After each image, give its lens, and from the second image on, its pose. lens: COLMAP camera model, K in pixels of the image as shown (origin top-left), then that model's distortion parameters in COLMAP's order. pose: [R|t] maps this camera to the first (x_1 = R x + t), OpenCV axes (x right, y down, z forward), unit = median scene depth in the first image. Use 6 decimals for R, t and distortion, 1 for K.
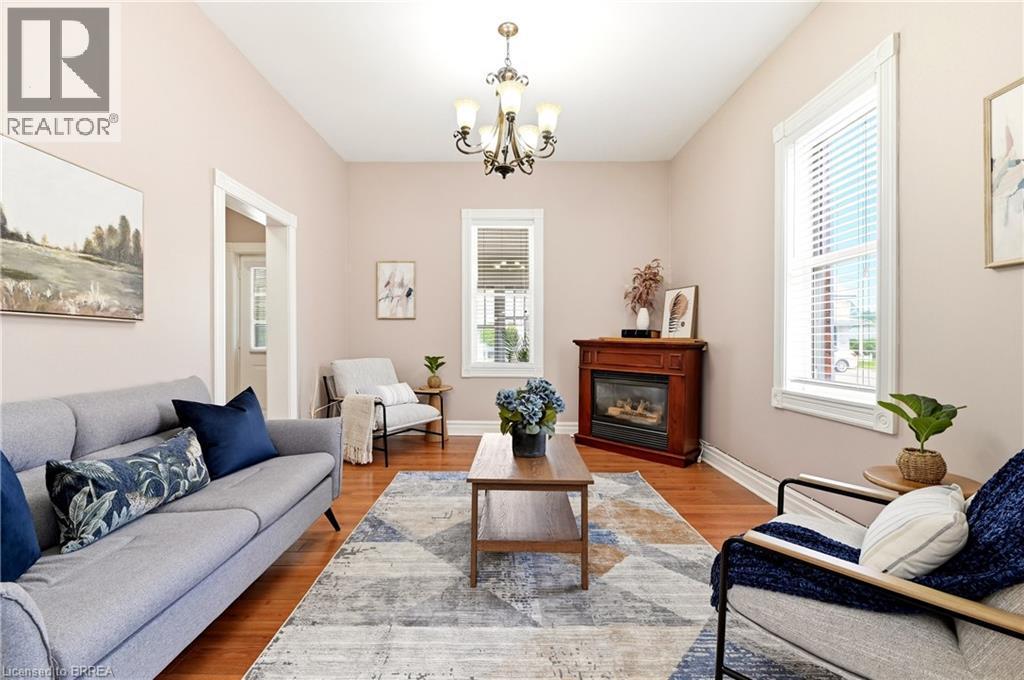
lens RADIAL K [[417.9, 0, 500.6], [0, 417.9, 346.5], [0, 0, 1]] dist [-0.001301, -0.000248]
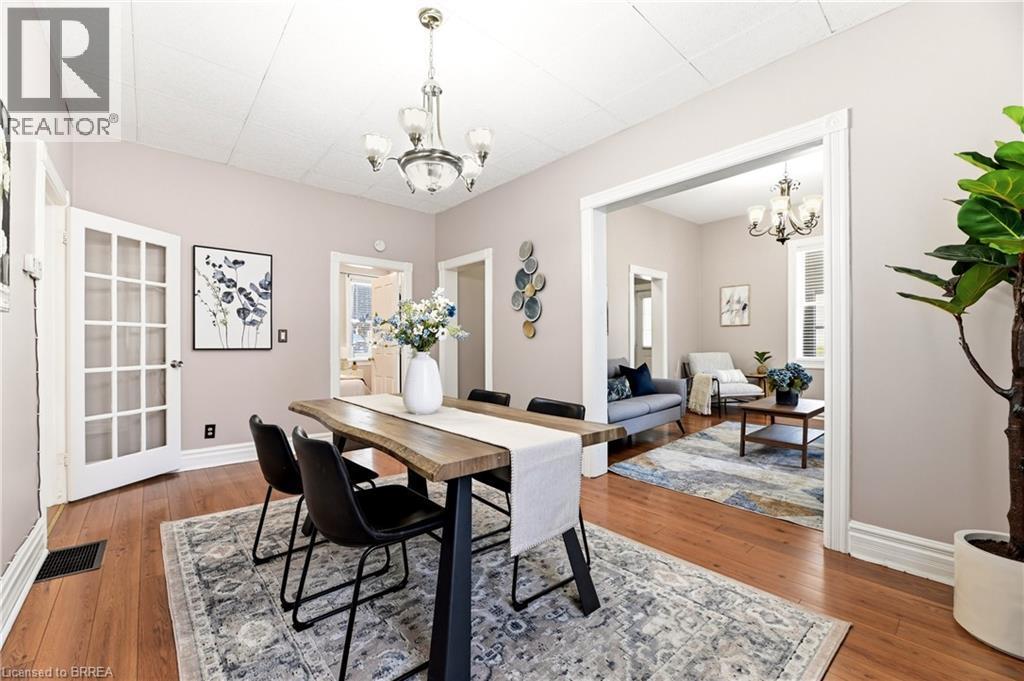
lens RADIAL K [[417.9, 0, 500.6], [0, 417.9, 347.0], [0, 0, 1]] dist [-0.001301, -0.000248]
pose [[0.656611, 0.001989, -0.754227, 0.400340], [0.002204, 0.999987, 0.004556, -0.000977], [0.754226, -0.004654, 0.656598, -0.727309]]
